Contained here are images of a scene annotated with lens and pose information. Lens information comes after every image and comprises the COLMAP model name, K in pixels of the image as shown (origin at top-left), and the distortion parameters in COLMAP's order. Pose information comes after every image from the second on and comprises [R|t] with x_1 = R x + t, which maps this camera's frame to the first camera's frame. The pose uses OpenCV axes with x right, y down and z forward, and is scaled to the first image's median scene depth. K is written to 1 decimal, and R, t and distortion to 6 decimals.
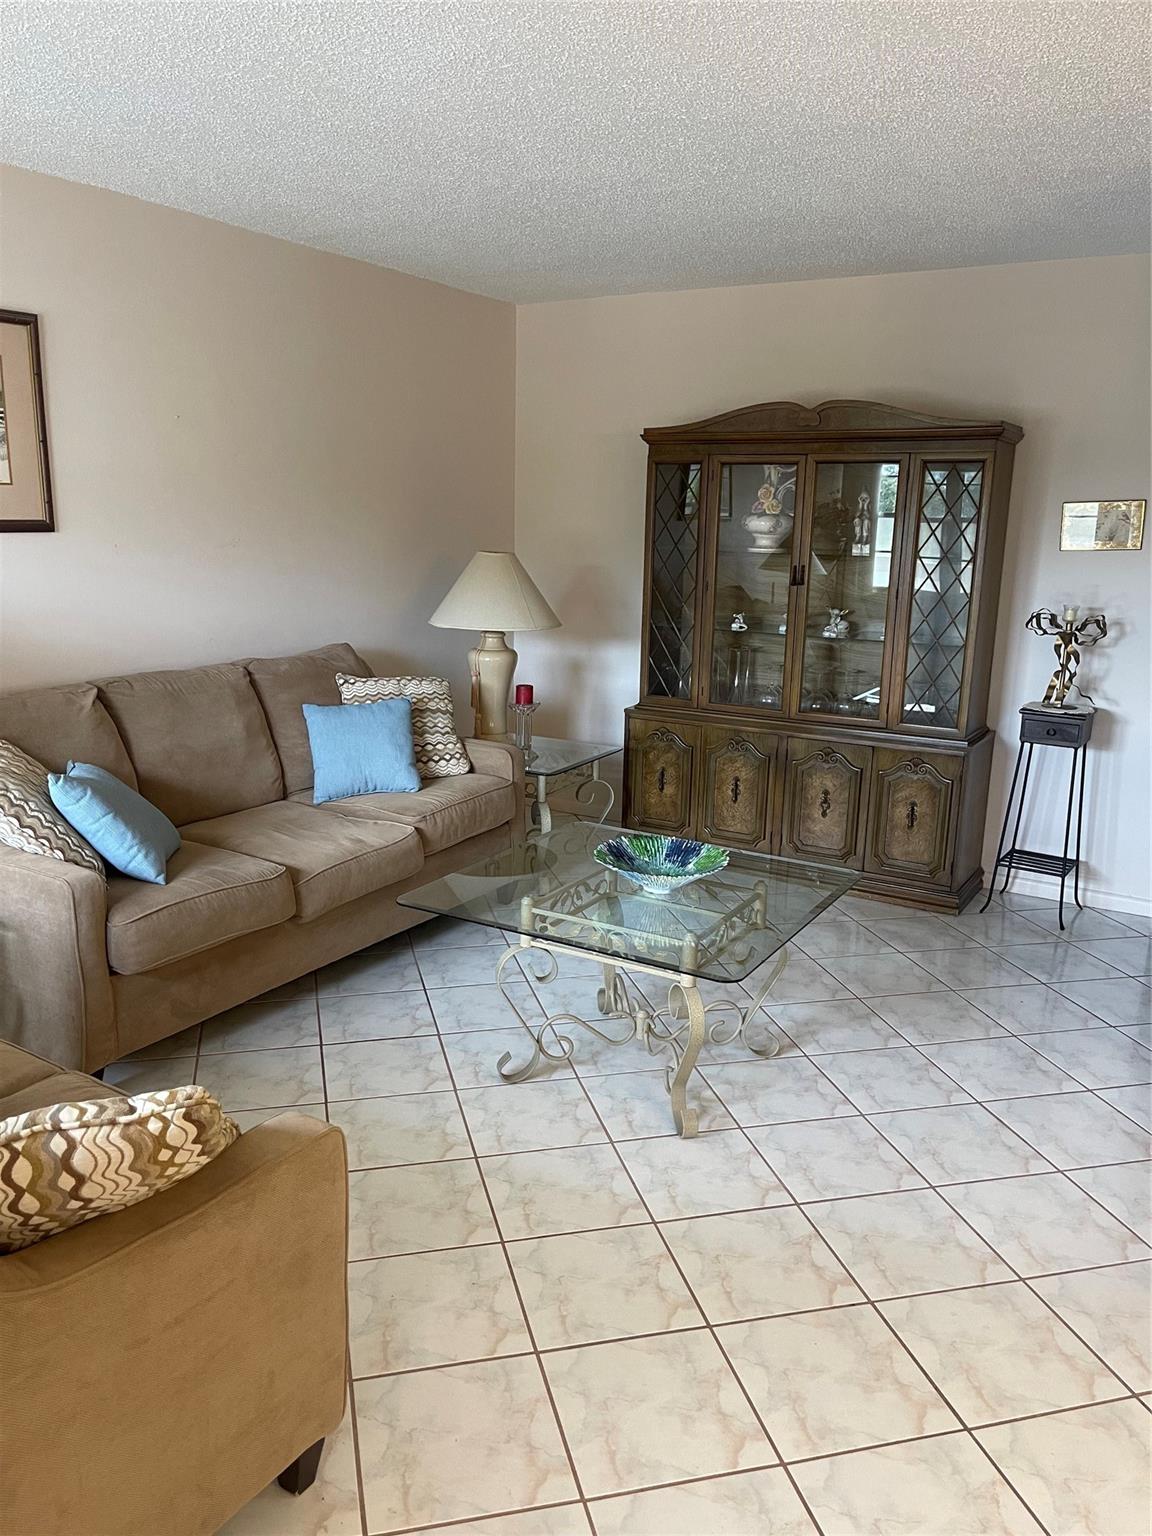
lens RADIAL K [[1180.1, 0, 569.2], [0, 1180.1, 777.0], [0, 0, 1]] dist [0.084817, -0.084695]
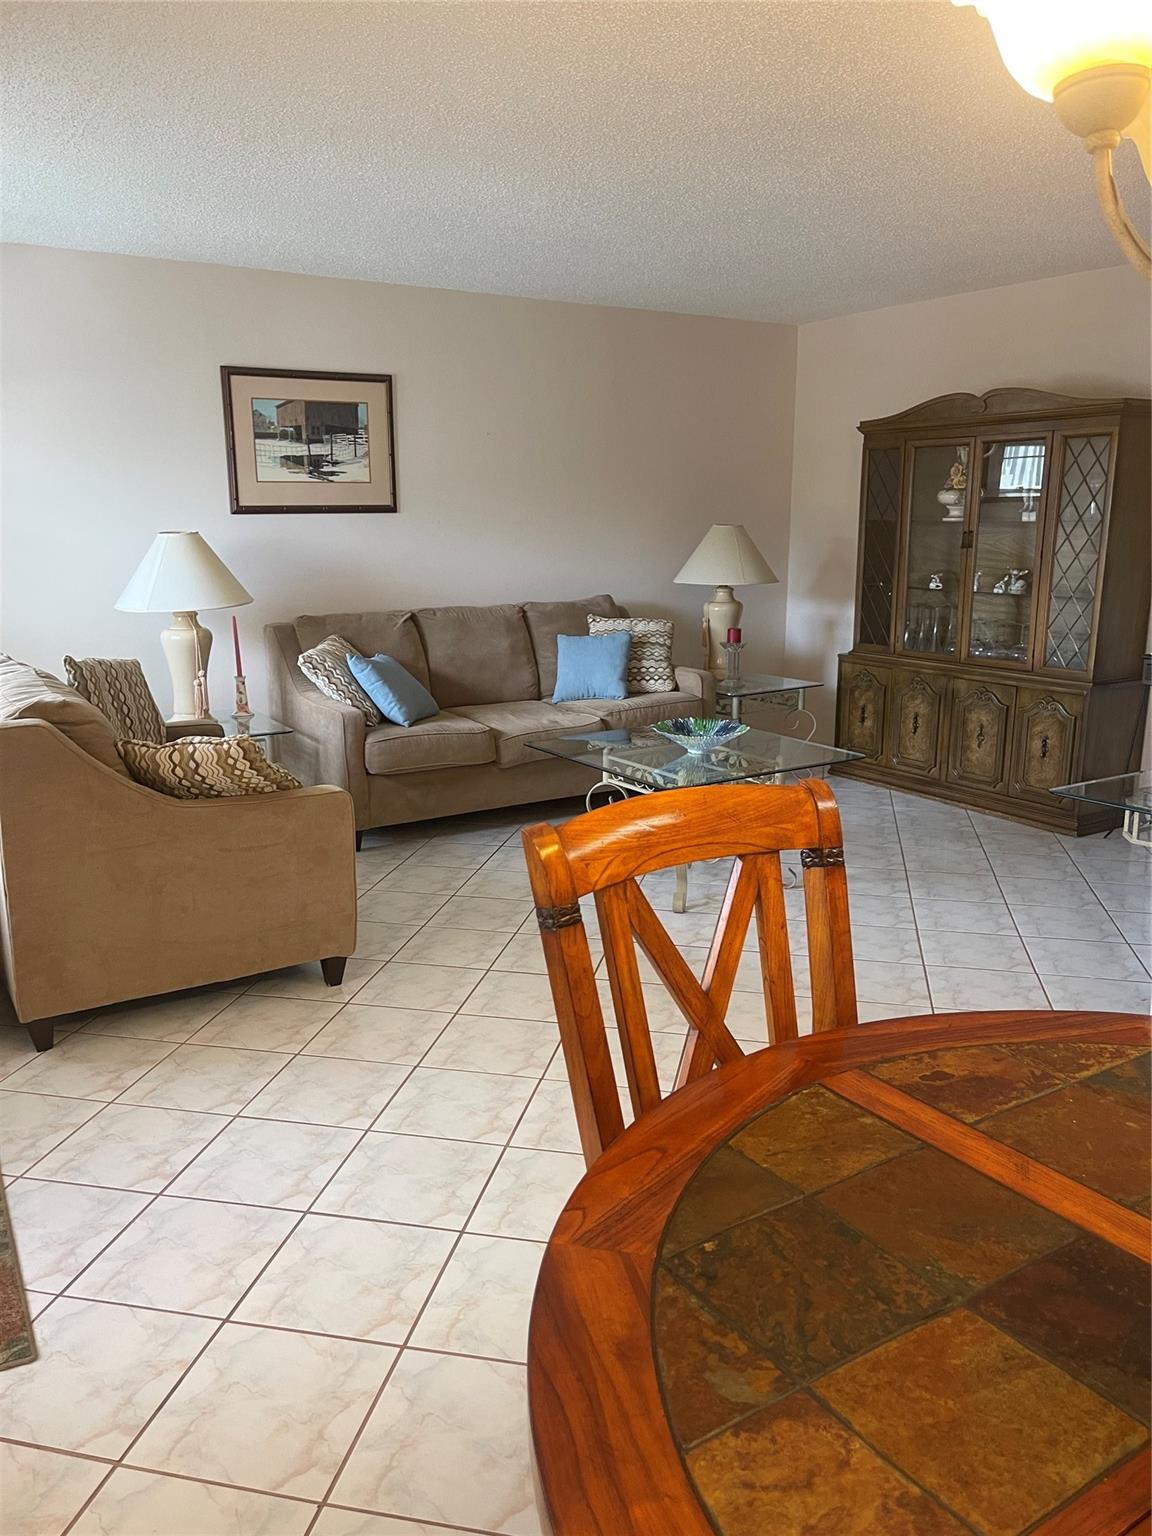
lens RADIAL K [[1180.1, 0, 569.2], [0, 1180.1, 777.0], [0, 0, 1]] dist [0.084817, -0.084695]
pose [[0.899761, 0.075188, -0.429856, 0.392199], [-0.076323, 0.996976, 0.014628, 0.083428], [0.429656, 0.019647, 0.902779, -0.249558]]
